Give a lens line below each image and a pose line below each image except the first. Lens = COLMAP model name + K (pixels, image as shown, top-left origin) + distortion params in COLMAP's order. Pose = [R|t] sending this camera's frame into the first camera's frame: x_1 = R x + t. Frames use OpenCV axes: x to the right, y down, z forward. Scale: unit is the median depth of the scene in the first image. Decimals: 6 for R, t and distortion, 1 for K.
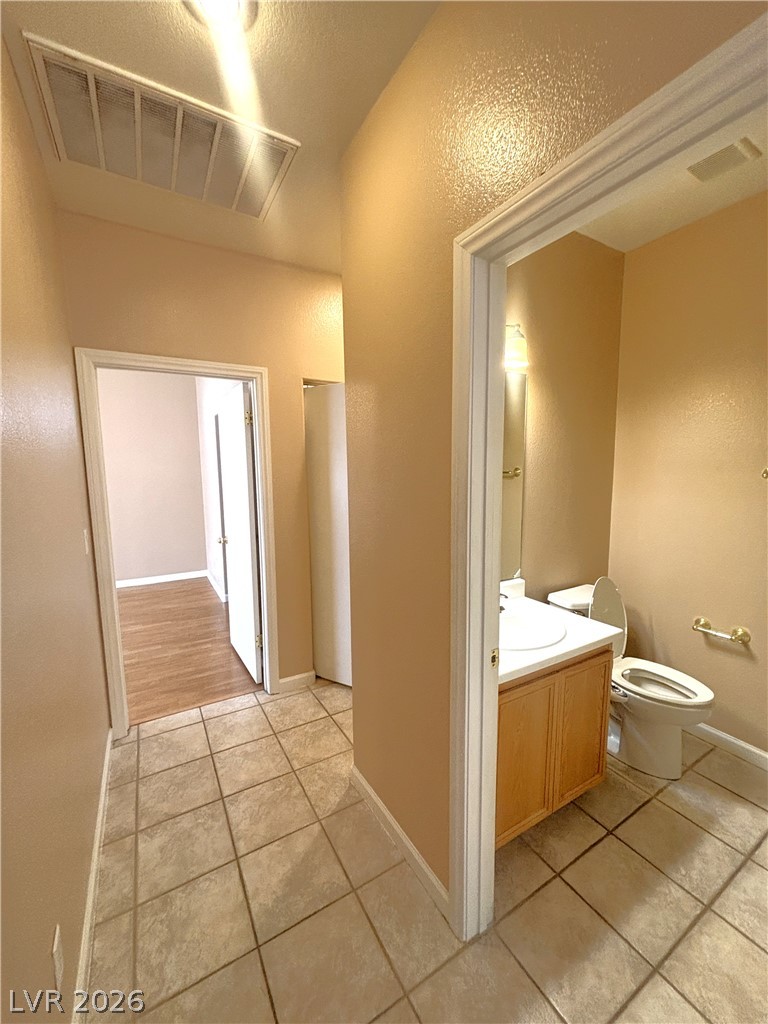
lens RADIAL K [[410.8, 0, 381.4], [0, 410.8, 512.1], [0, 0, 1]] dist [0.002145, 0.000340]
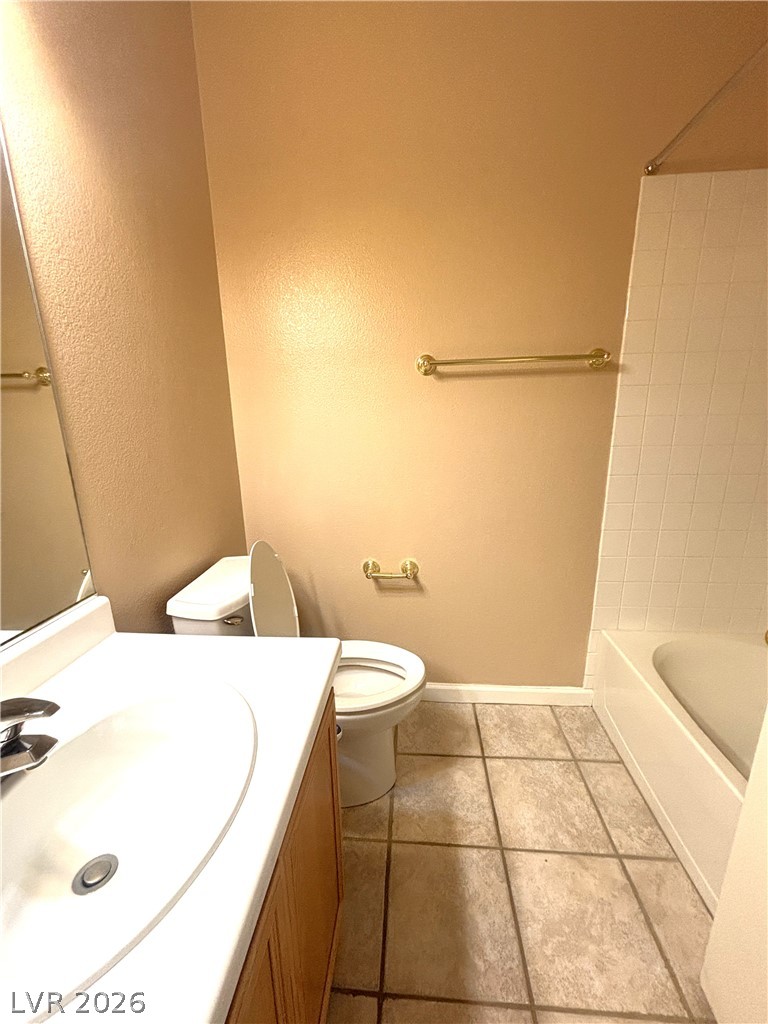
lens RADIAL K [[410.8, 0, 380.6], [0, 410.8, 512.3], [0, 0, 1]] dist [0.002145, 0.000340]
pose [[0.576909, -0.199304, 0.792120, 0.195771], [0.116391, 0.979937, 0.161792, 0.045826], [-0.808473, -0.001144, 0.588532, 0.532538]]
